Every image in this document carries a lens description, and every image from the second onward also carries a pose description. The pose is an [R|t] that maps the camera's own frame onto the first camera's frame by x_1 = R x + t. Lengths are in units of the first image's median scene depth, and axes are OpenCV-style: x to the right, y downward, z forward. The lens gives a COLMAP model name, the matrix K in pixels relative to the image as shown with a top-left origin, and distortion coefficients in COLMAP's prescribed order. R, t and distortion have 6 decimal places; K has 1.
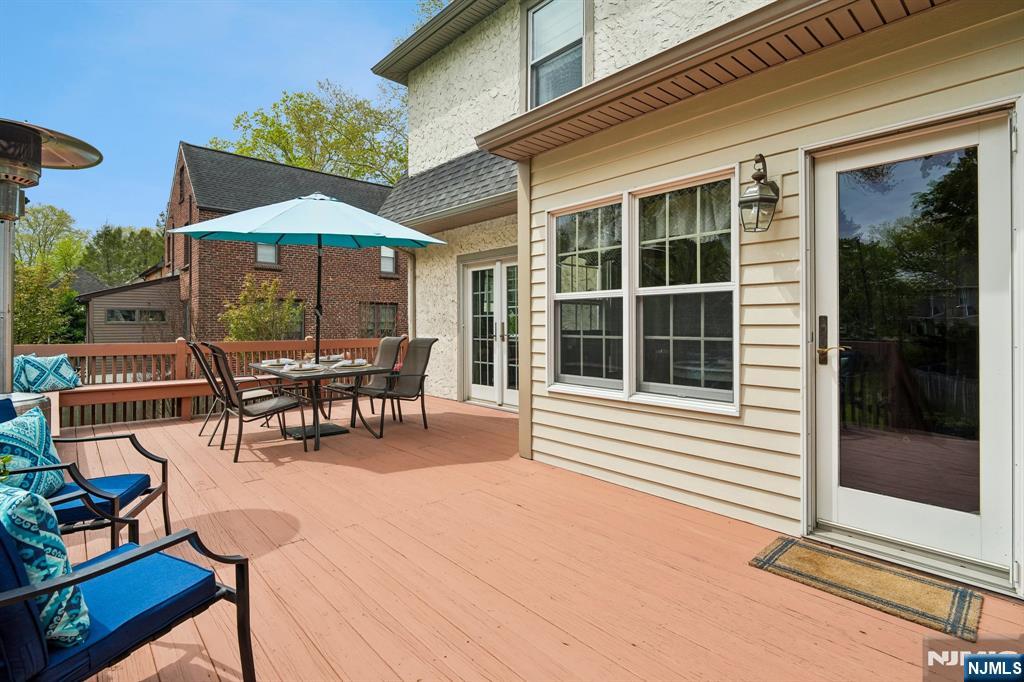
lens RADIAL K [[479.1, 0, 510.0], [0, 479.1, 336.6], [0, 0, 1]] dist [-0.002359, -0.001679]
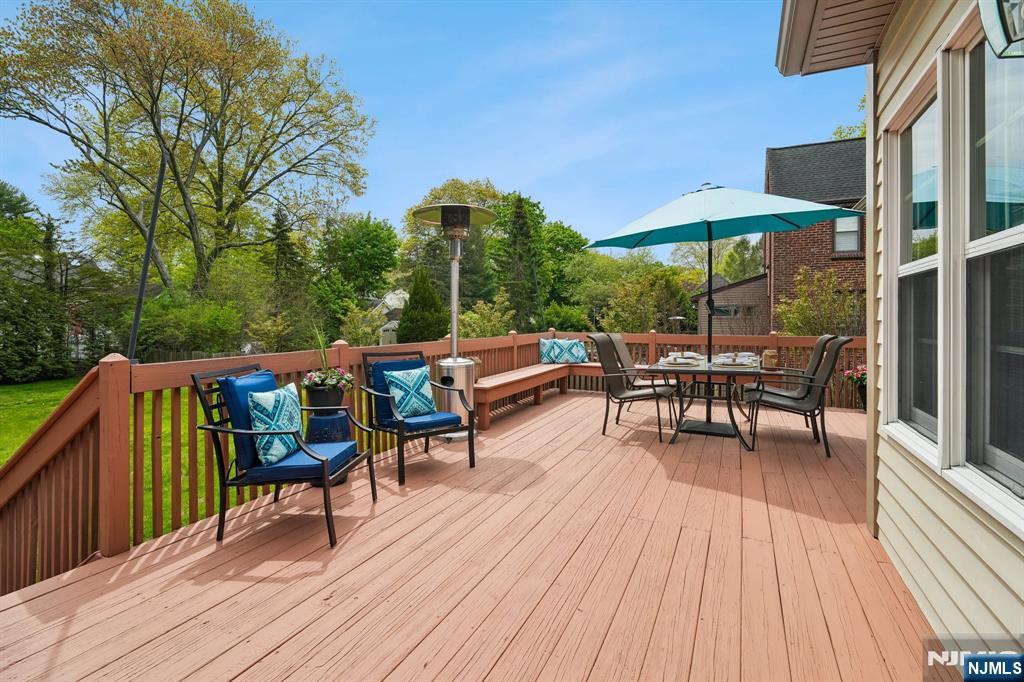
lens RADIAL K [[479.1, 0, 517.3], [0, 479.1, 324.2], [0, 0, 1]] dist [-0.002359, -0.001679]
pose [[0.392973, 0.010237, -0.919493, 0.254199], [-0.022887, 0.999737, 0.001349, -0.005389], [0.919265, 0.020514, 0.393104, 0.194026]]
